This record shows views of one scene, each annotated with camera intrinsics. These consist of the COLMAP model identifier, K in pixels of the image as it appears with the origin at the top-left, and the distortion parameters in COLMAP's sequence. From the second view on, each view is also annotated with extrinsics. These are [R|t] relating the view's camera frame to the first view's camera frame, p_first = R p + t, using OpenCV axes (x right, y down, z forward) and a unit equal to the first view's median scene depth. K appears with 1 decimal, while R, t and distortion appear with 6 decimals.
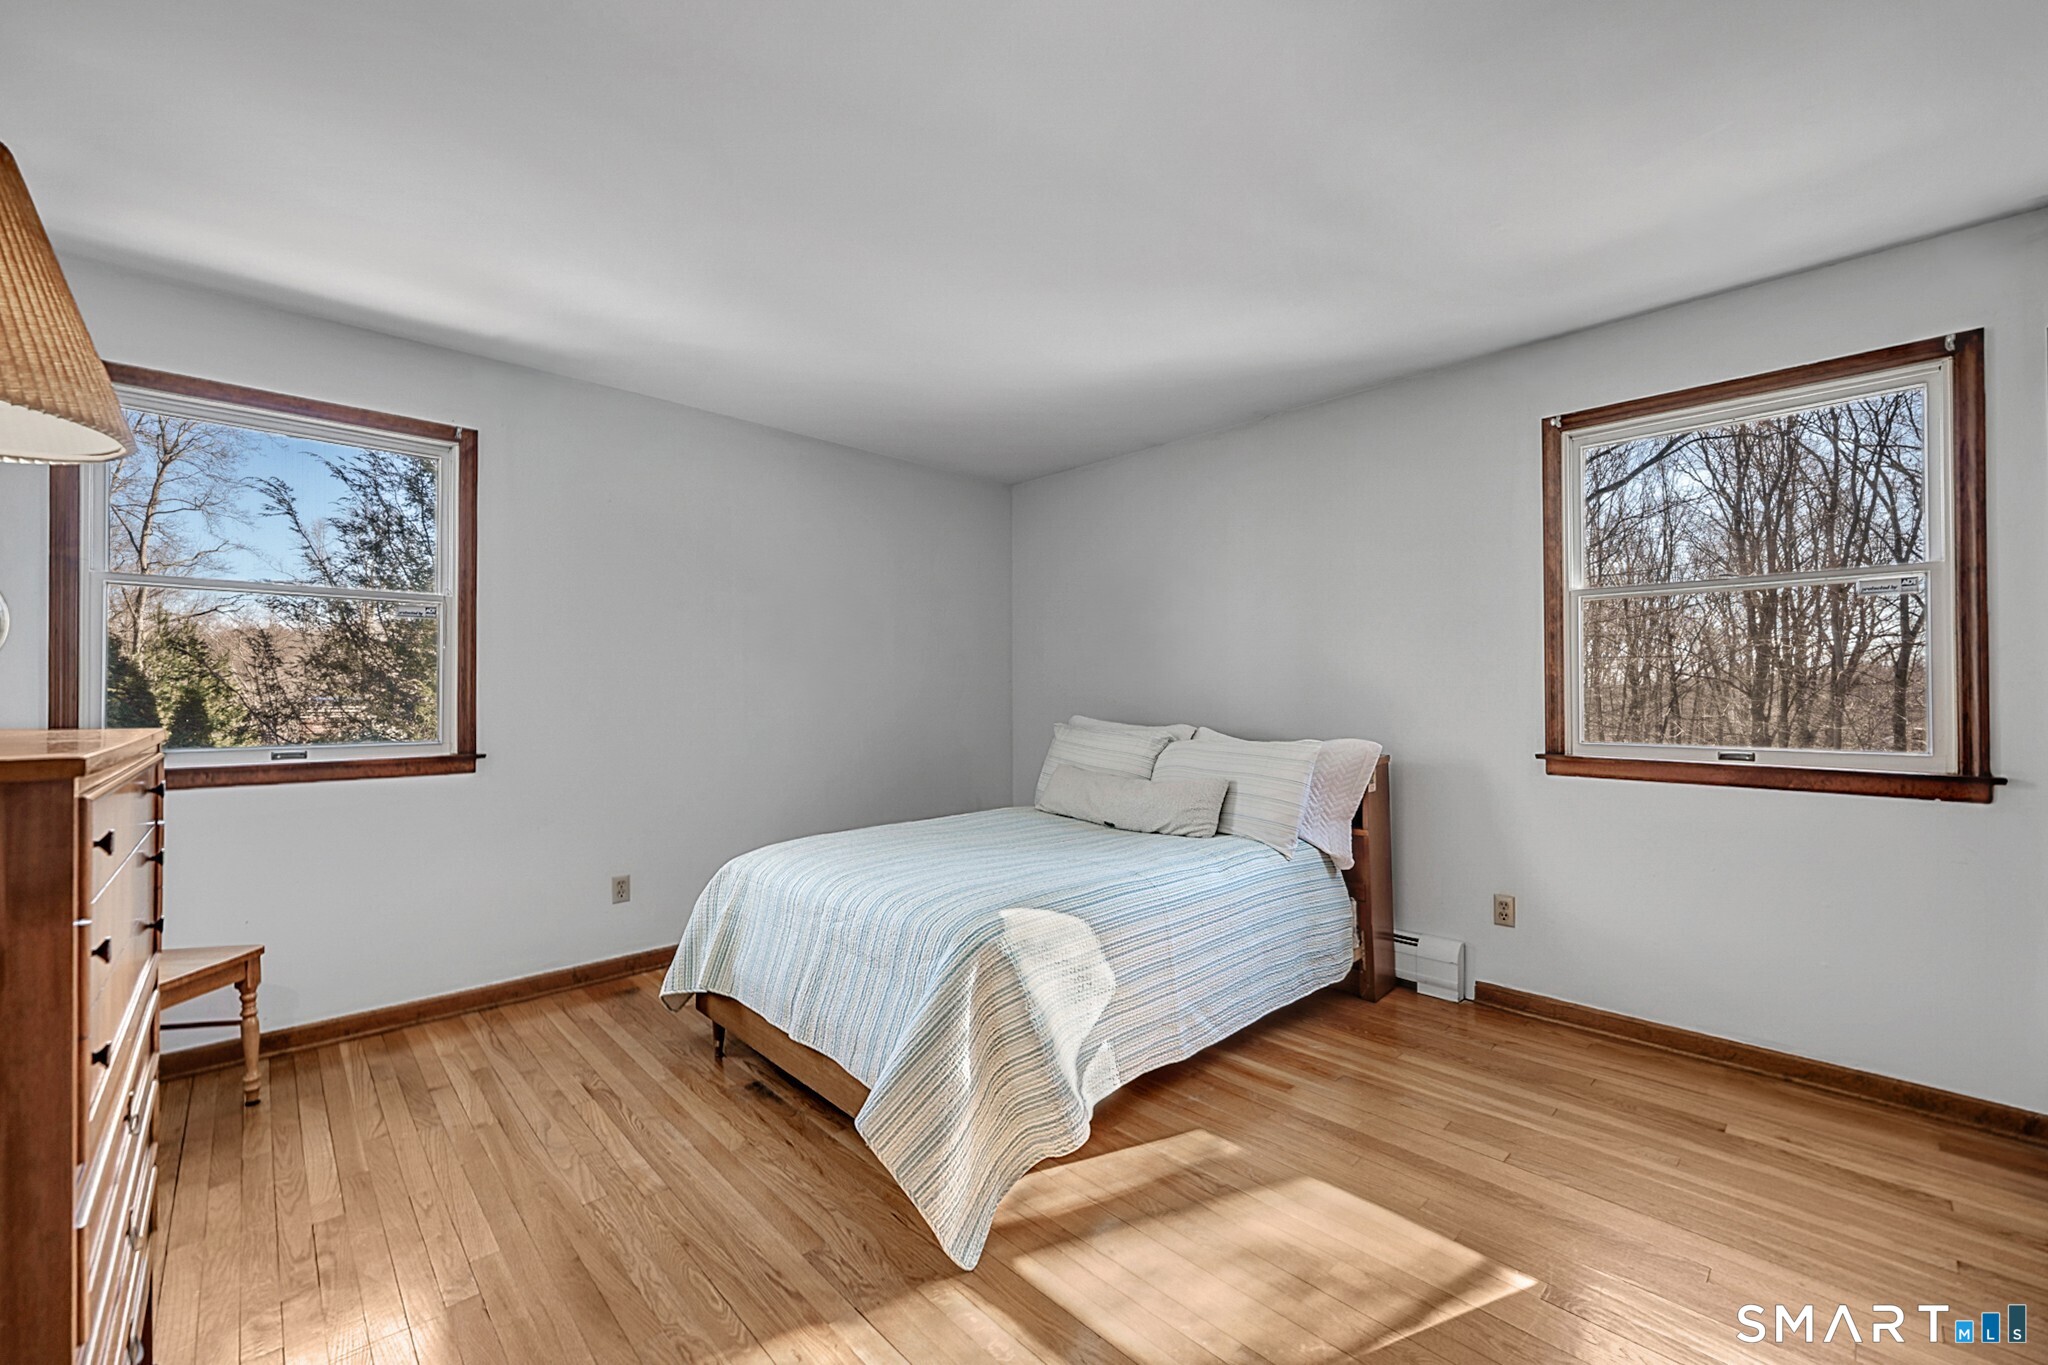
lens RADIAL K [[800.5, 0, 1024.0], [0, 800.5, 682.5], [0, 0, 1]] dist [-0.001820, -0.000341]
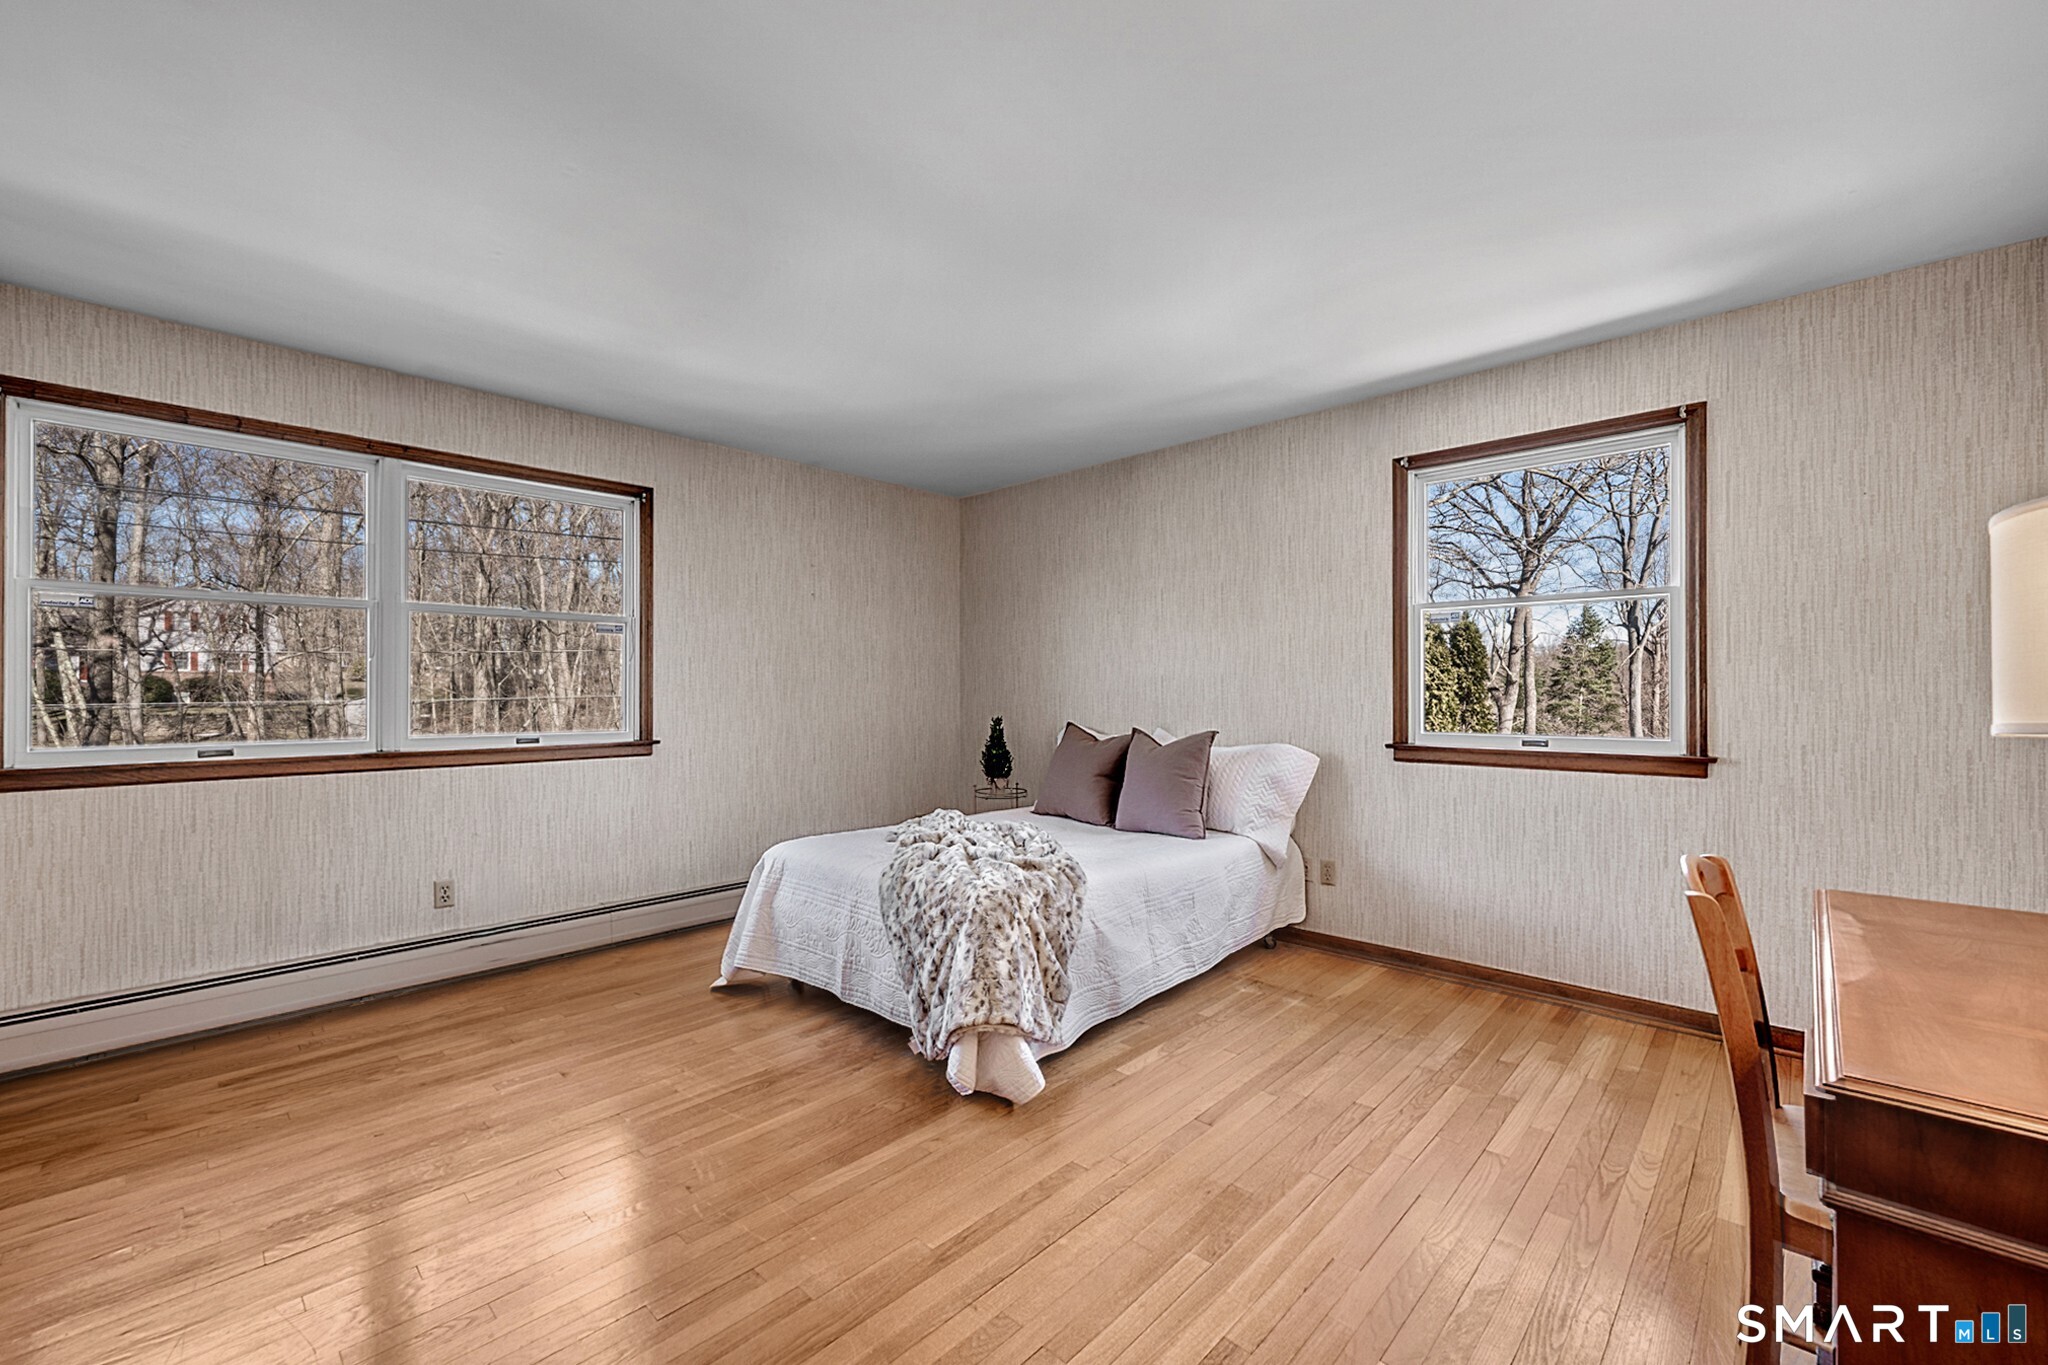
lens RADIAL K [[837.4, 0, 1024.0], [0, 837.4, 682.5], [0, 0, 1]] dist [0.000845, 0.000063]
pose [[0.980617, 0.006930, 0.195812, -0.124392], [-0.007737, 0.999964, 0.003355, -0.001258], [-0.195782, -0.004804, 0.980636, -0.101016]]
